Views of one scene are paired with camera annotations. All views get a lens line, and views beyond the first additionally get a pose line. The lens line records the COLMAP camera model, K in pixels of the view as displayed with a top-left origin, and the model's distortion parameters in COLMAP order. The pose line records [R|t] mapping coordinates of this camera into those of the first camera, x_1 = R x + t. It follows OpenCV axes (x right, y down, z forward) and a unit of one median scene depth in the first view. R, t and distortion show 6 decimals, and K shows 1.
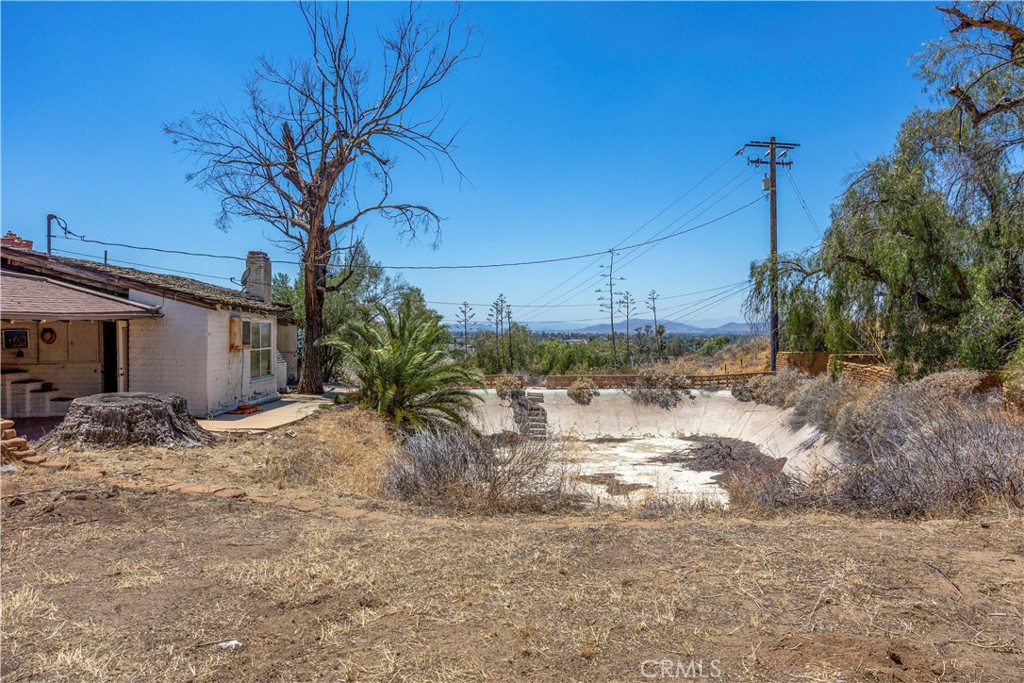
lens RADIAL K [[619.1, 0, 514.5], [0, 619.1, 343.3], [0, 0, 1]] dist [-0.002009, -0.000774]
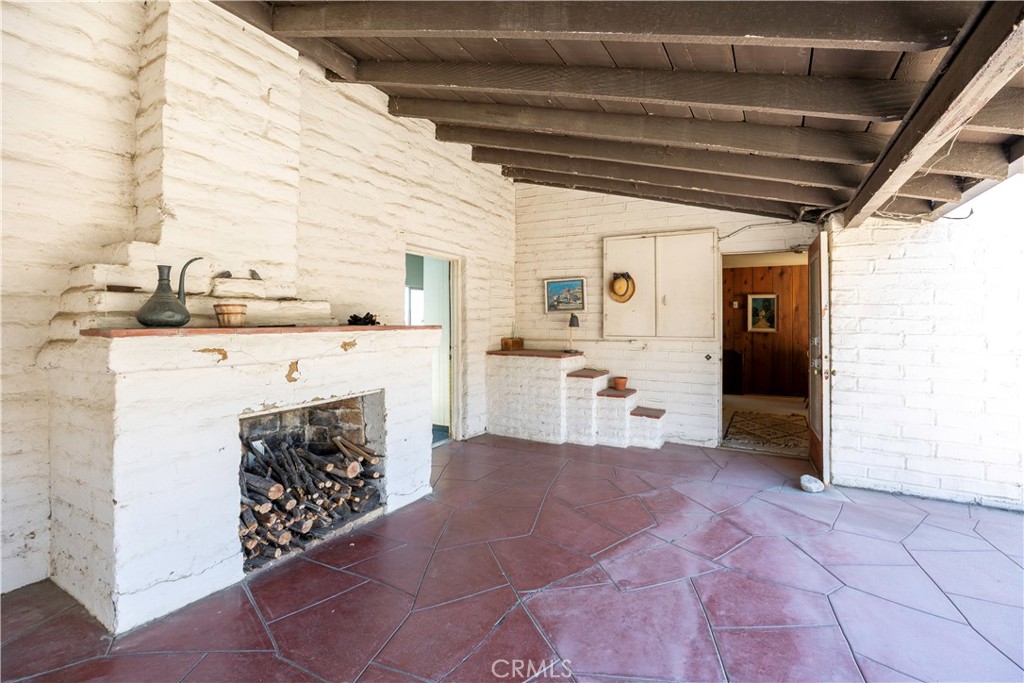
lens RADIAL K [[449.3, 0, 536.1], [0, 449.3, 315.7], [0, 0, 1]] dist [-0.017879, 0.000038]
pose [[0.858786, -0.007003, -0.512287, -0.620988], [-0.011265, 0.999407, -0.032547, 0.025350], [0.512211, 0.033721, 0.858198, 0.638074]]
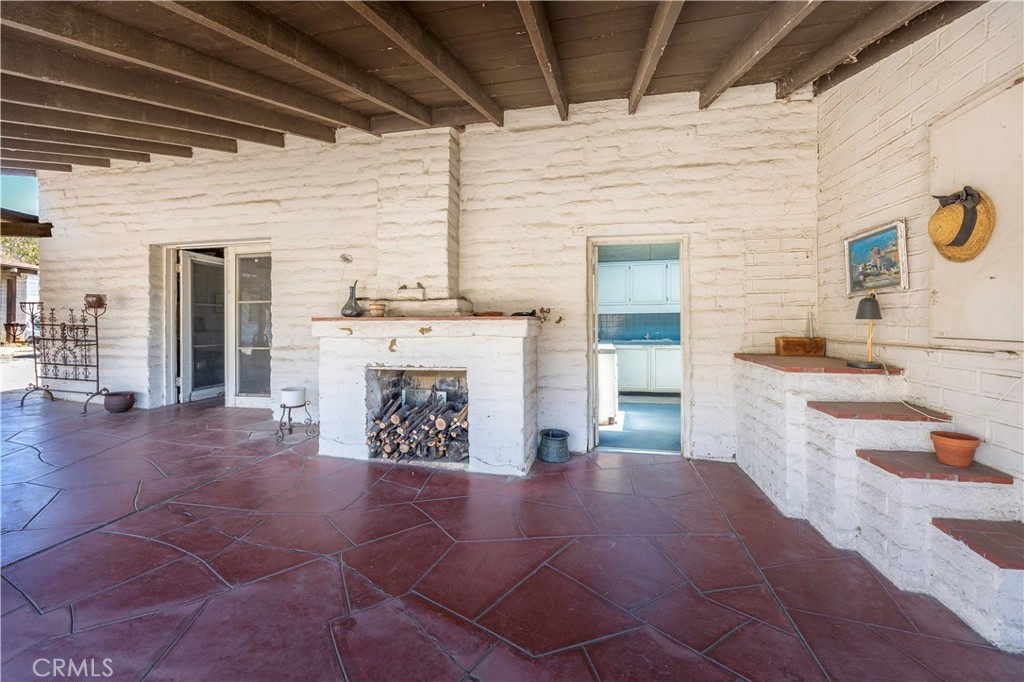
lens RADIAL K [[396.3, 0, 514.6], [0, 396.3, 319.7], [0, 0, 1]] dist [-0.006862, 0.000260]
pose [[-0.257845, -0.005684, -0.966170, -0.574880], [-0.019354, 0.999812, -0.000717, 0.025535], [0.965992, 0.018514, -0.257907, 0.880070]]
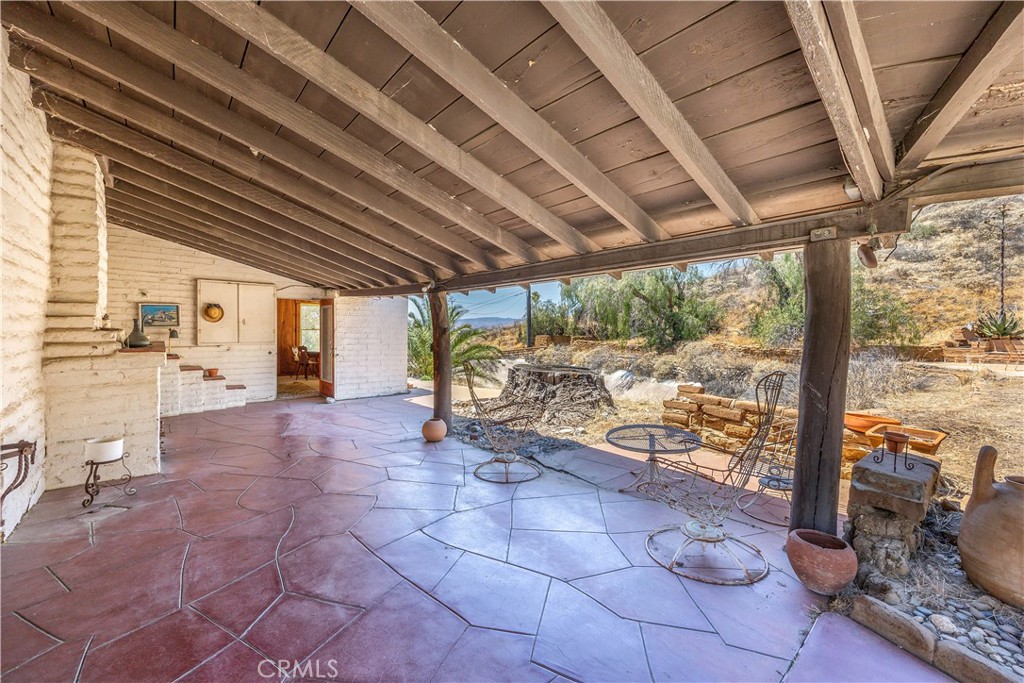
lens RADIAL K [[396.3, 0, 509.7], [0, 396.3, 339.5], [0, 0, 1]] dist [-0.006862, 0.000260]
pose [[0.788404, -0.012168, 0.615038, -0.765096], [0.005918, 0.999908, 0.012196, 0.020371], [-0.615130, -0.005975, 0.788403, 0.334237]]
